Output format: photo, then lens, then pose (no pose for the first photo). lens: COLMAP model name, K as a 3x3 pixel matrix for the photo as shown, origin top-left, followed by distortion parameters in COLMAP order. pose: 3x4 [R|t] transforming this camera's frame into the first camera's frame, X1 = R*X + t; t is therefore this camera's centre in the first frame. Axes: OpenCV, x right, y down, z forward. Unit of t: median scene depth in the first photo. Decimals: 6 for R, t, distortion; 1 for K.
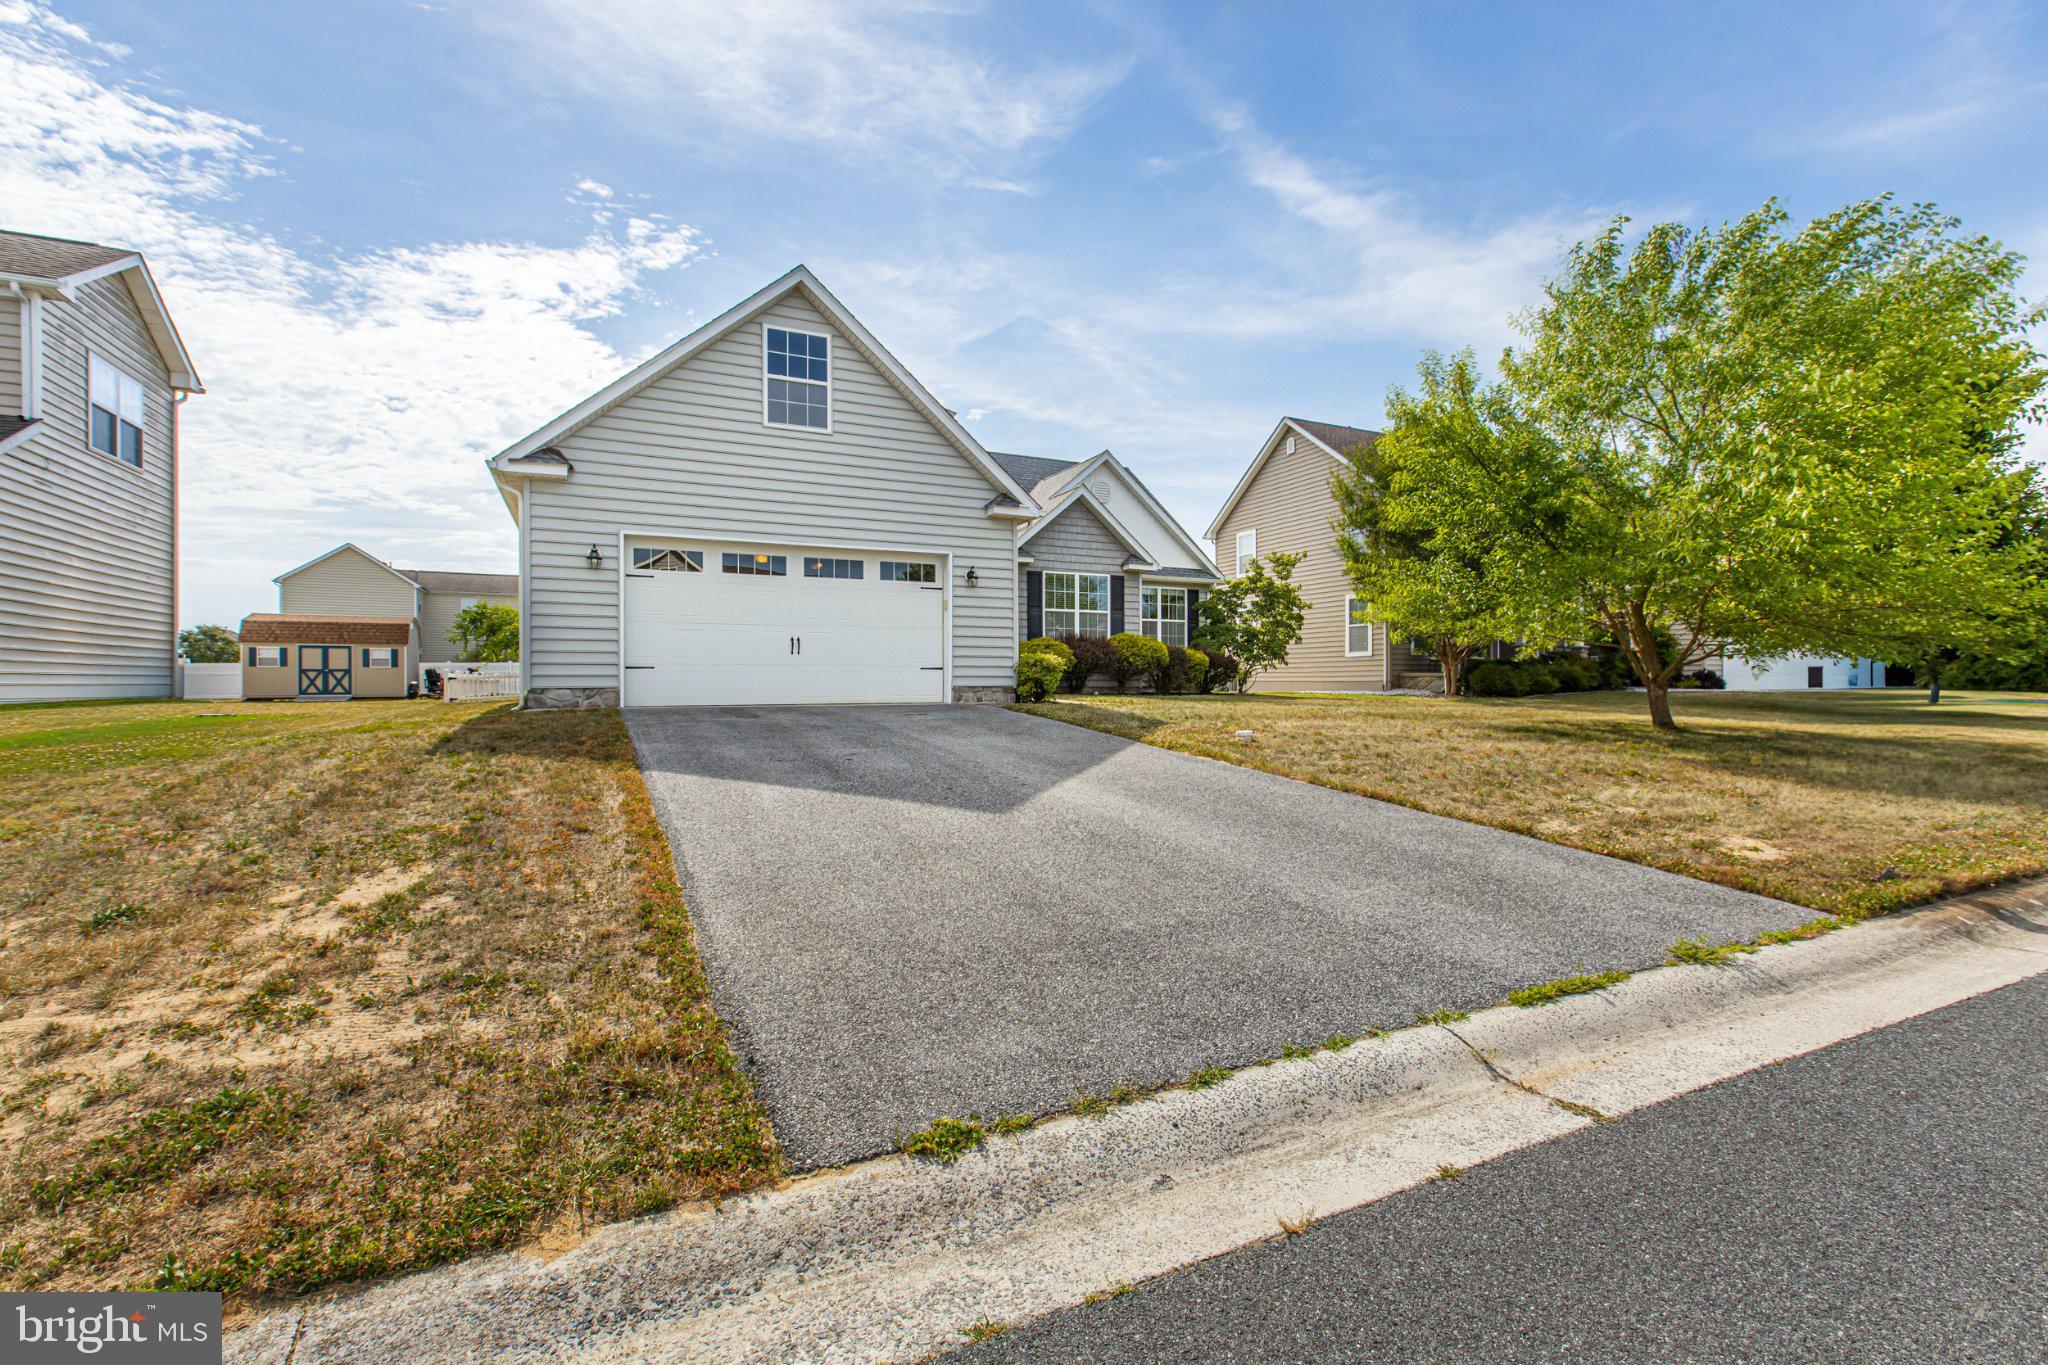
lens RADIAL K [[912.8, 0, 1026.9], [0, 912.8, 685.3], [0, 0, 1]] dist [0.002656, 0.000638]
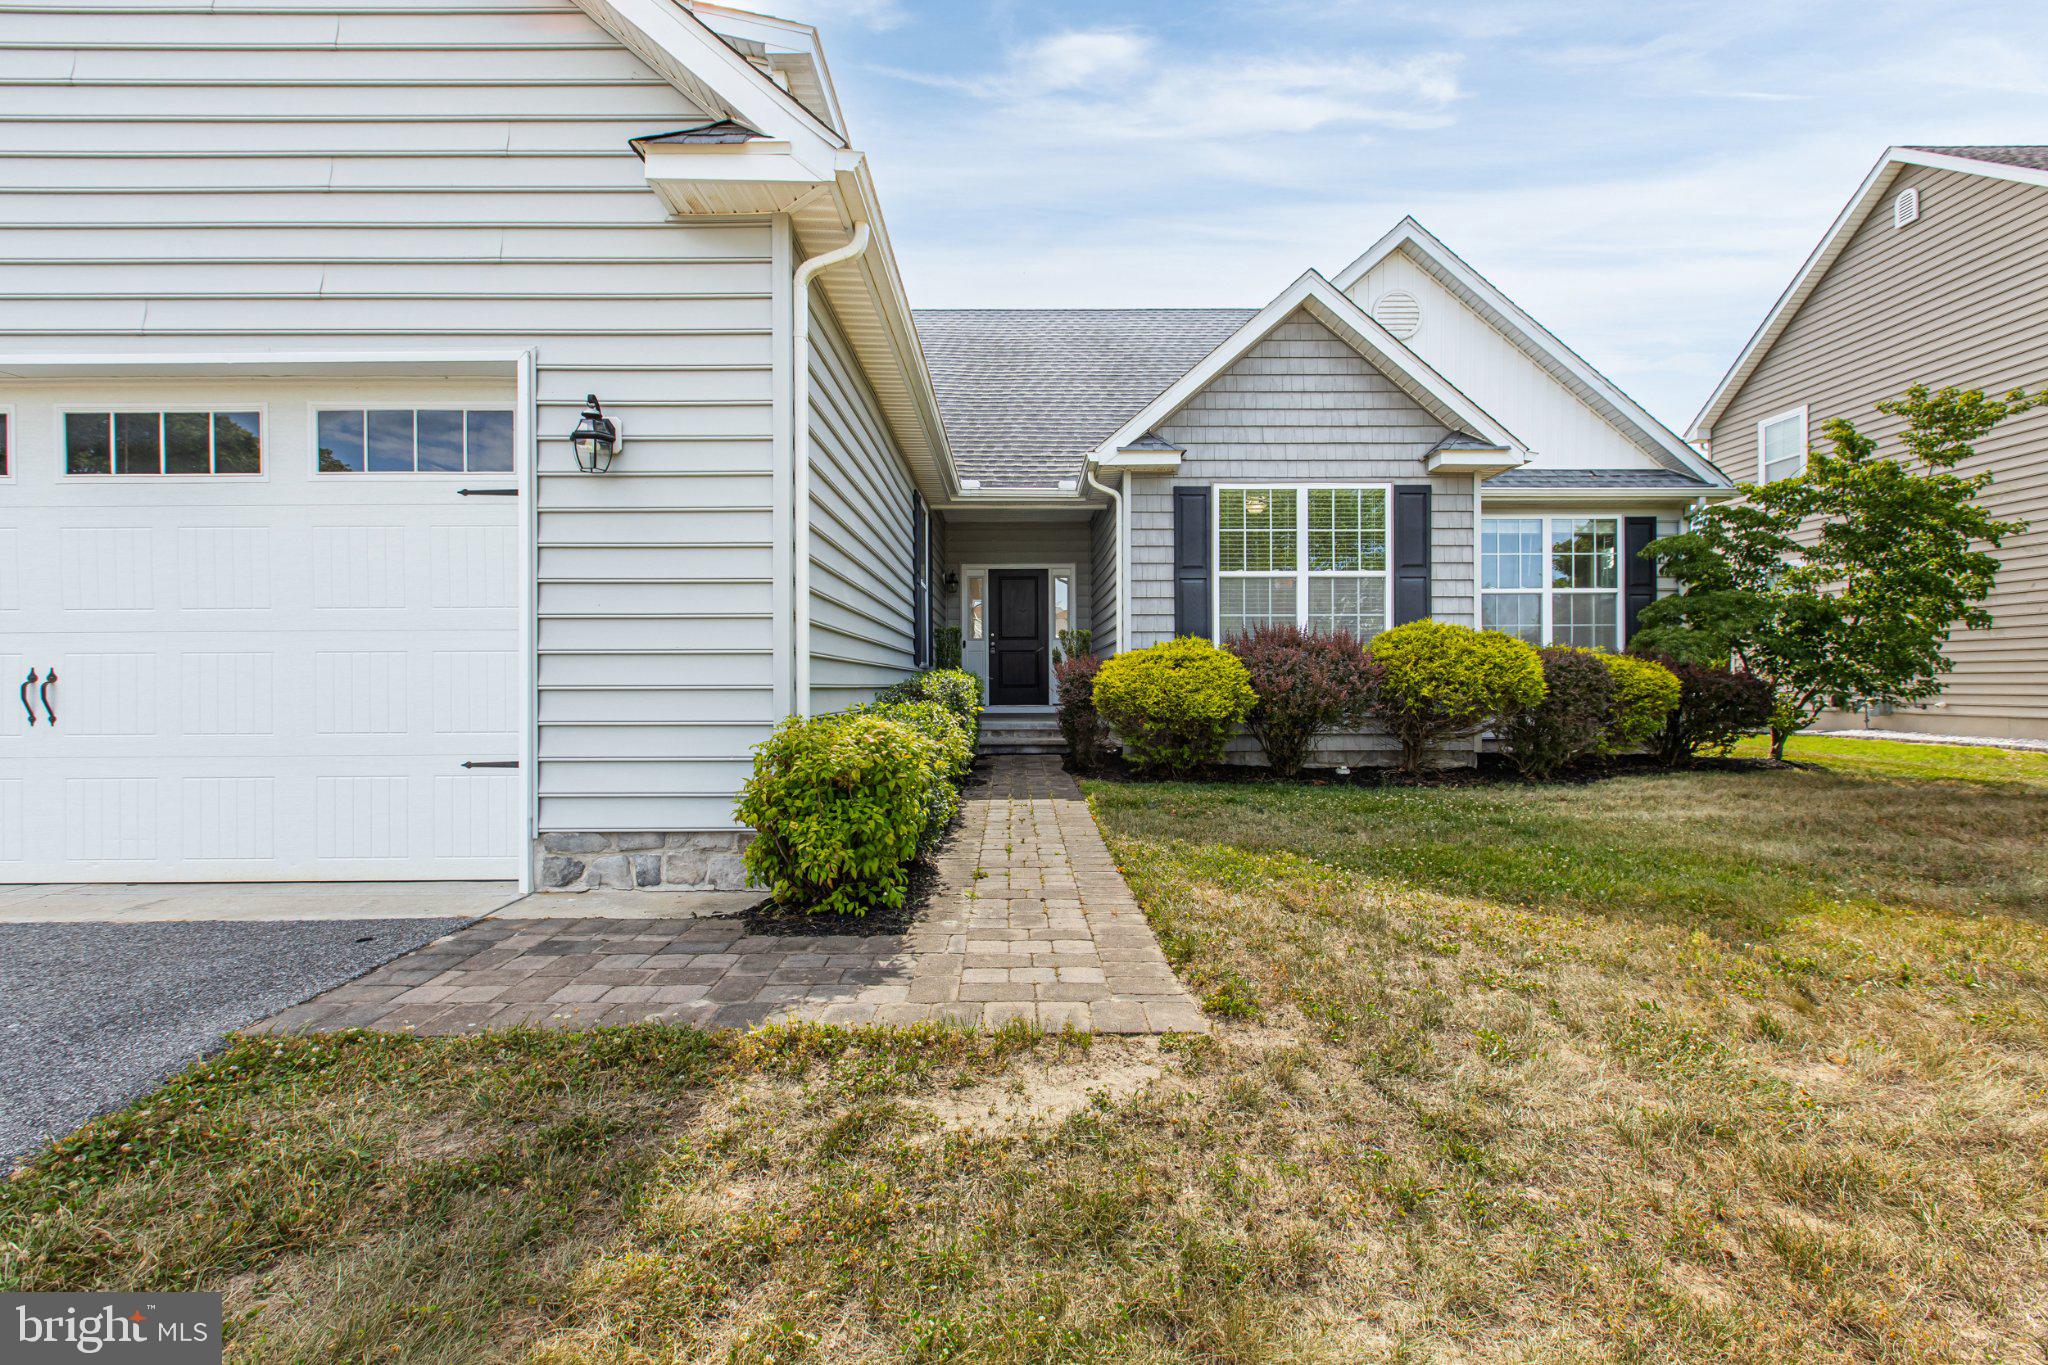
lens RADIAL K [[912.8, 0, 1026.9], [0, 912.8, 685.3], [0, 0, 1]] dist [0.002656, 0.000638]
pose [[0.902161, -0.003040, -0.431388, 0.119145], [0.003426, 0.999994, 0.000116, -0.029433], [0.431385, -0.001583, 0.902167, 0.546094]]
